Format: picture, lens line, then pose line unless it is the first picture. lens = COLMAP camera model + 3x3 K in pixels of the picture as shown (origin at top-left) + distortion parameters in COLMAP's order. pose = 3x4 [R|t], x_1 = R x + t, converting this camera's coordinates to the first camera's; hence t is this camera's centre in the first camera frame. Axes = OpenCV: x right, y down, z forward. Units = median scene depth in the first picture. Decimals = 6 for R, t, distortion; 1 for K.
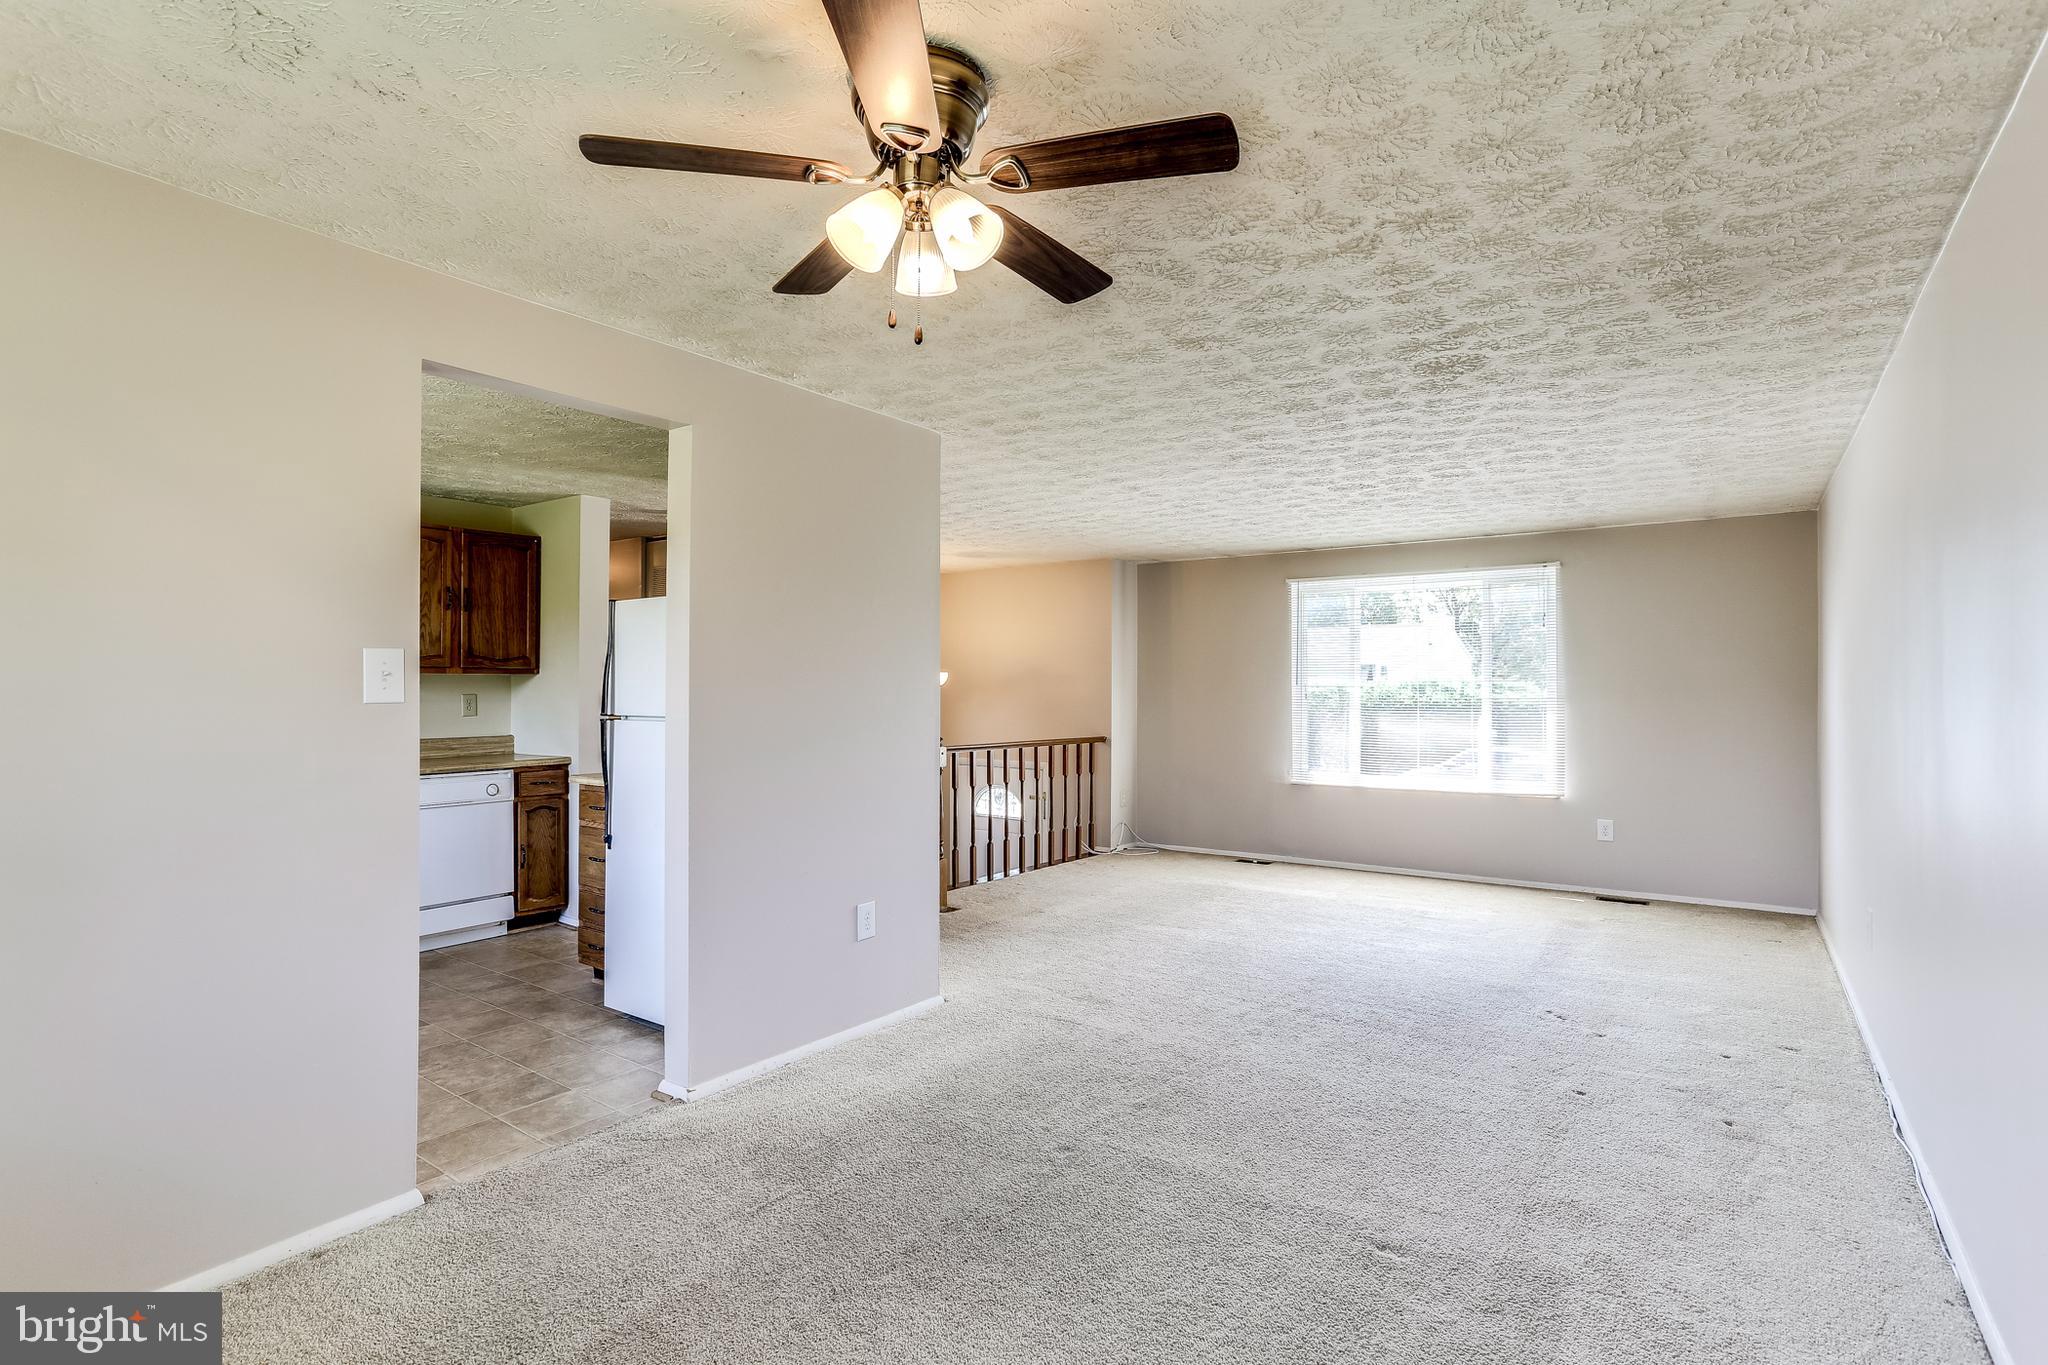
lens RADIAL K [[994.3, 0, 1022.5], [0, 994.3, 670.3], [0, 0, 1]] dist [-0.047312, 0.026004]
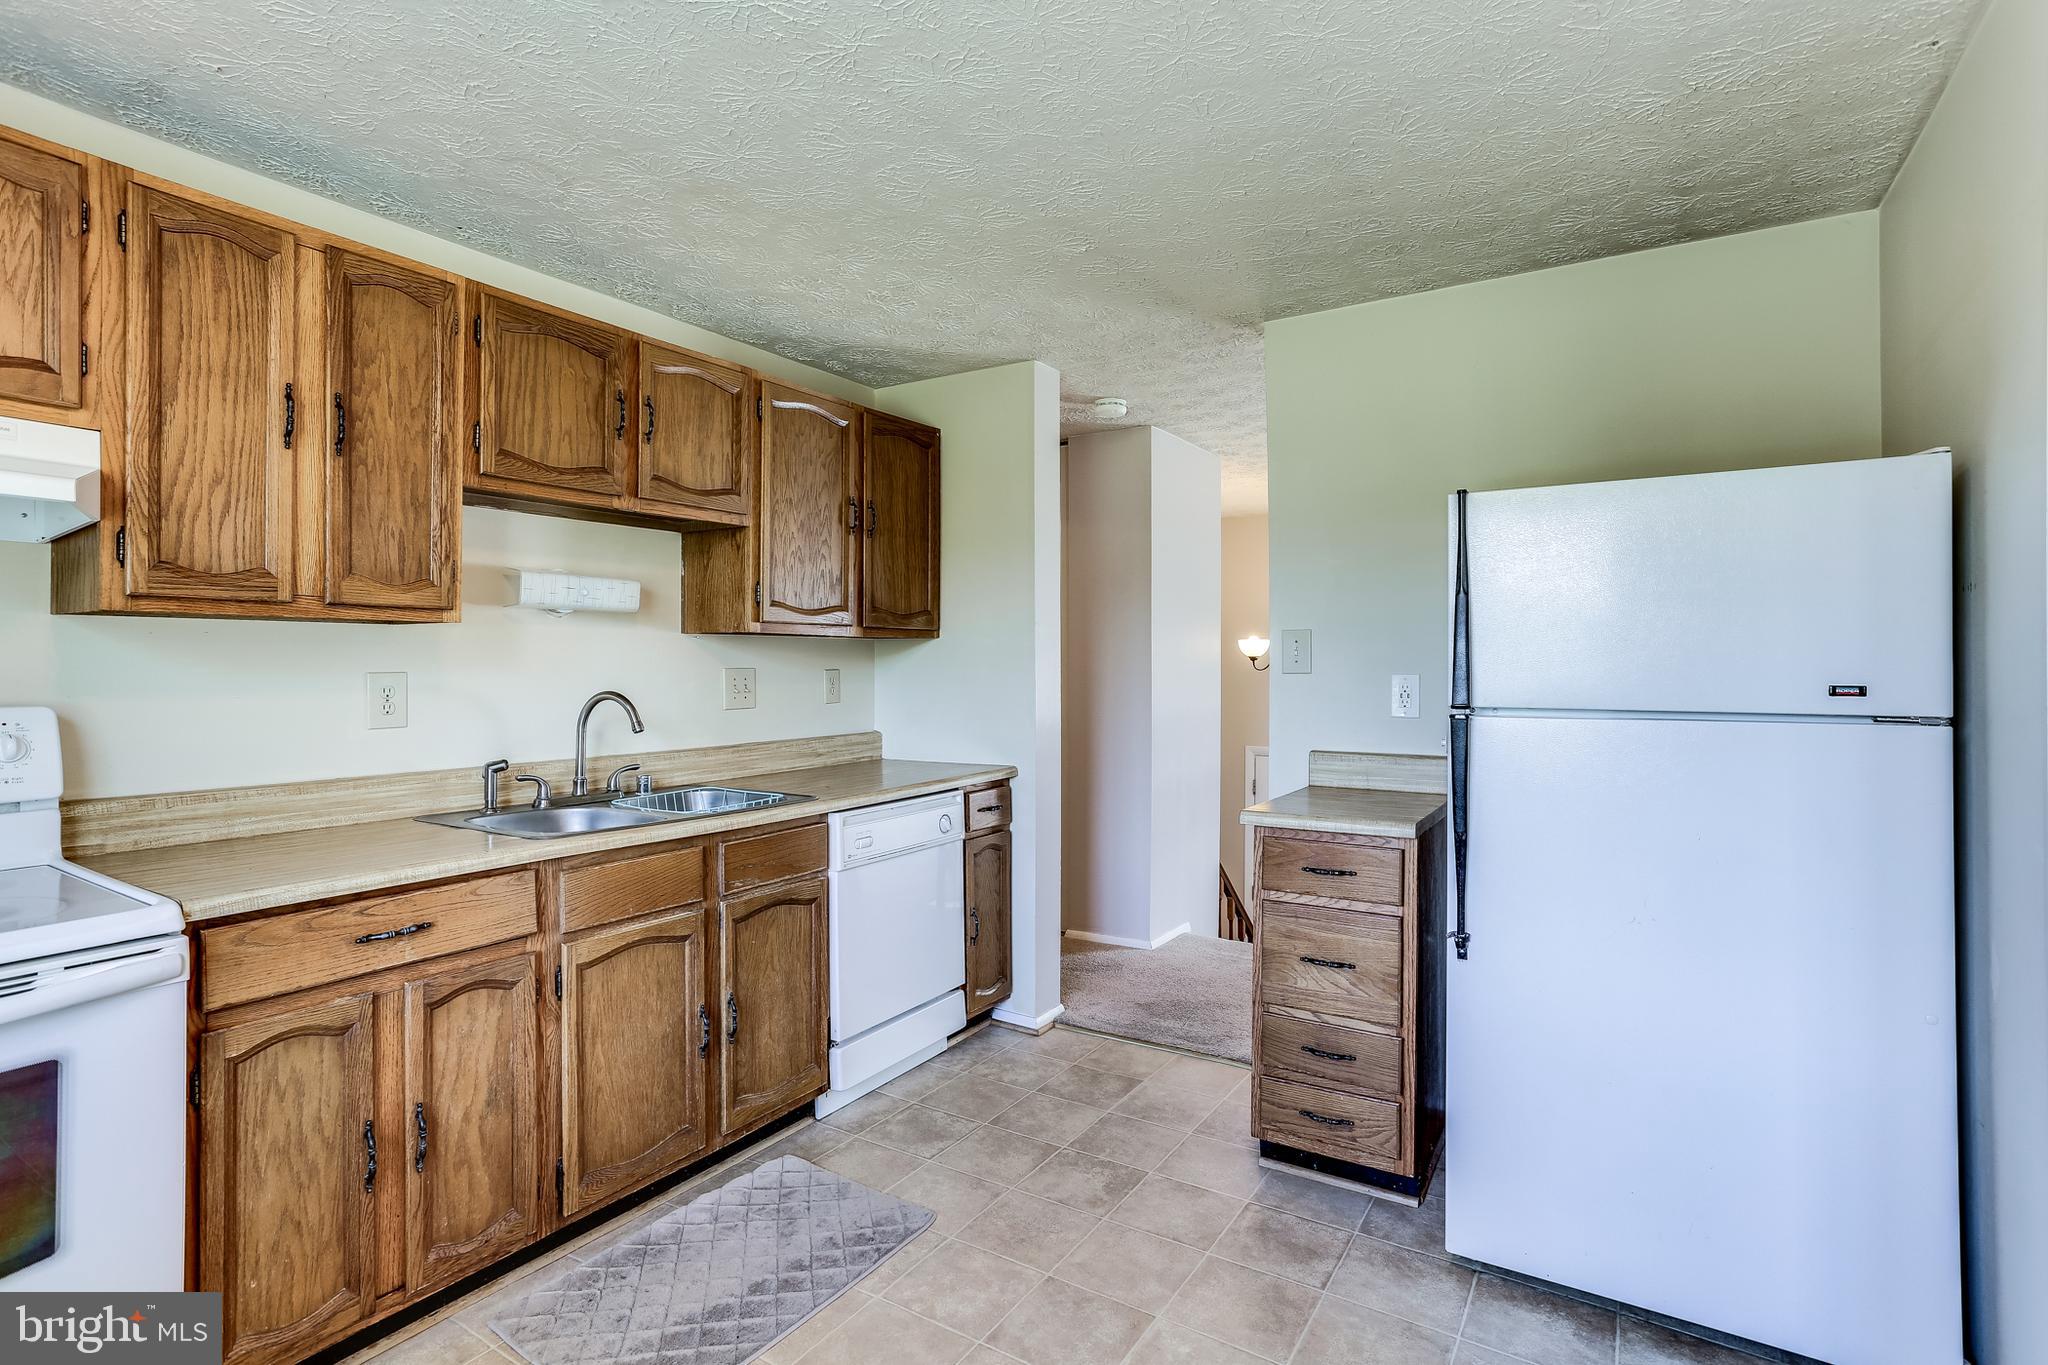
lens RADIAL K [[994.3, 0, 1019.4], [0, 994.3, 662.2], [0, 0, 1]] dist [-0.047312, 0.026004]
pose [[0.998888, -0.003830, 0.046983, -0.457215], [0.002934, 0.999813, 0.019108, 0.006945], [-0.047047, -0.018949, 0.998713, 0.327655]]
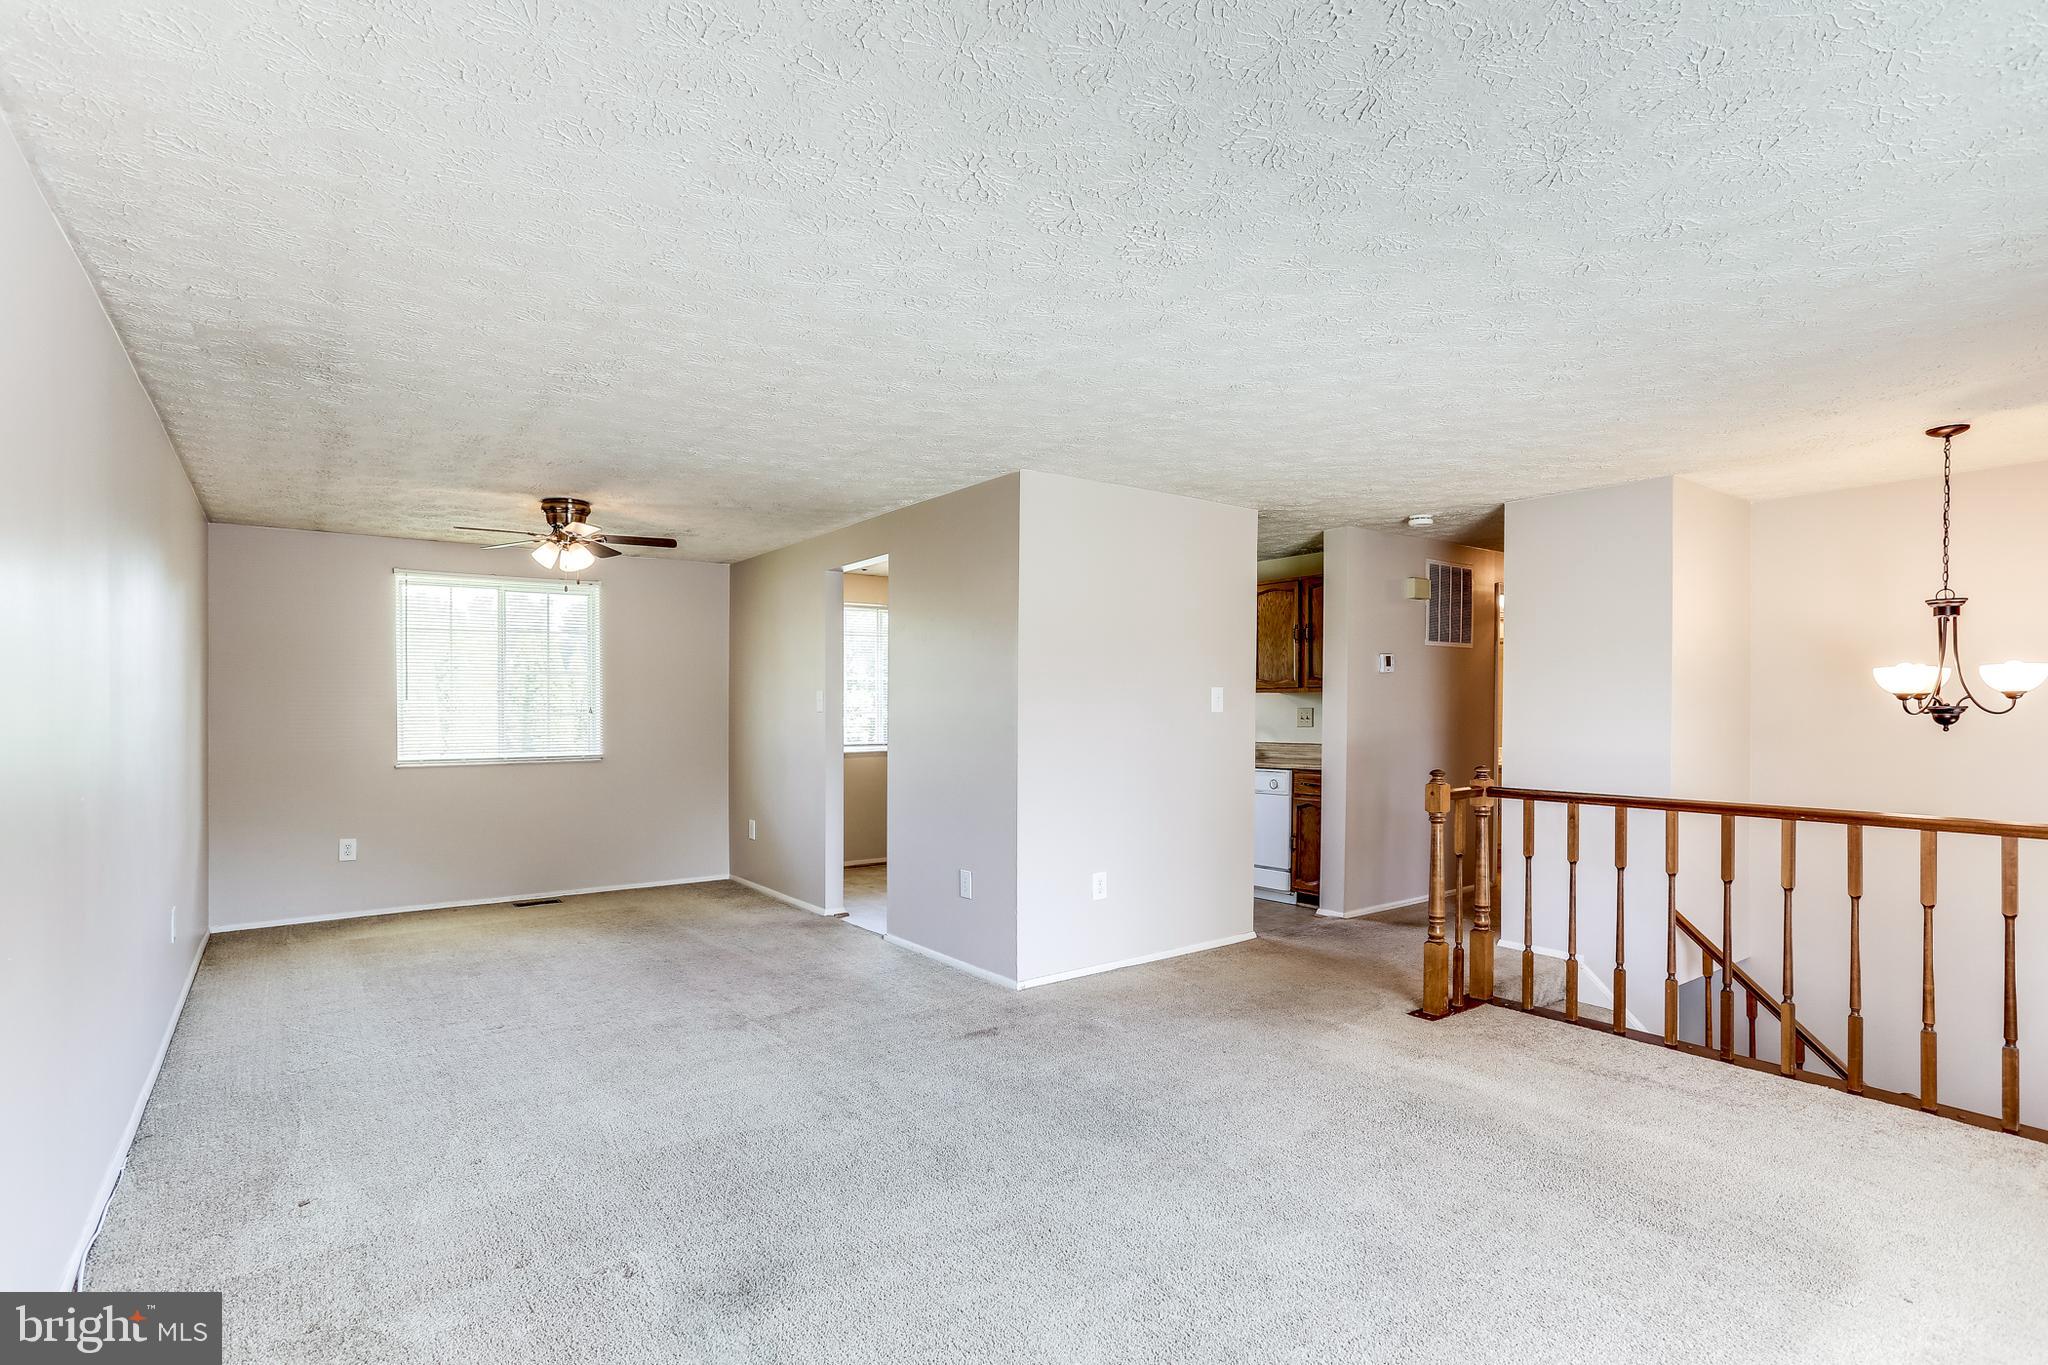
lens RADIAL K [[994.3, 0, 1012.6], [0, 994.3, 709.4], [0, 0, 1]] dist [-0.047312, 0.026004]
pose [[-0.314599, 0.003614, -0.949218, 0.683117], [0.024048, 0.999702, -0.004164, 0.019347], [0.948920, -0.024137, -0.314593, 0.949772]]
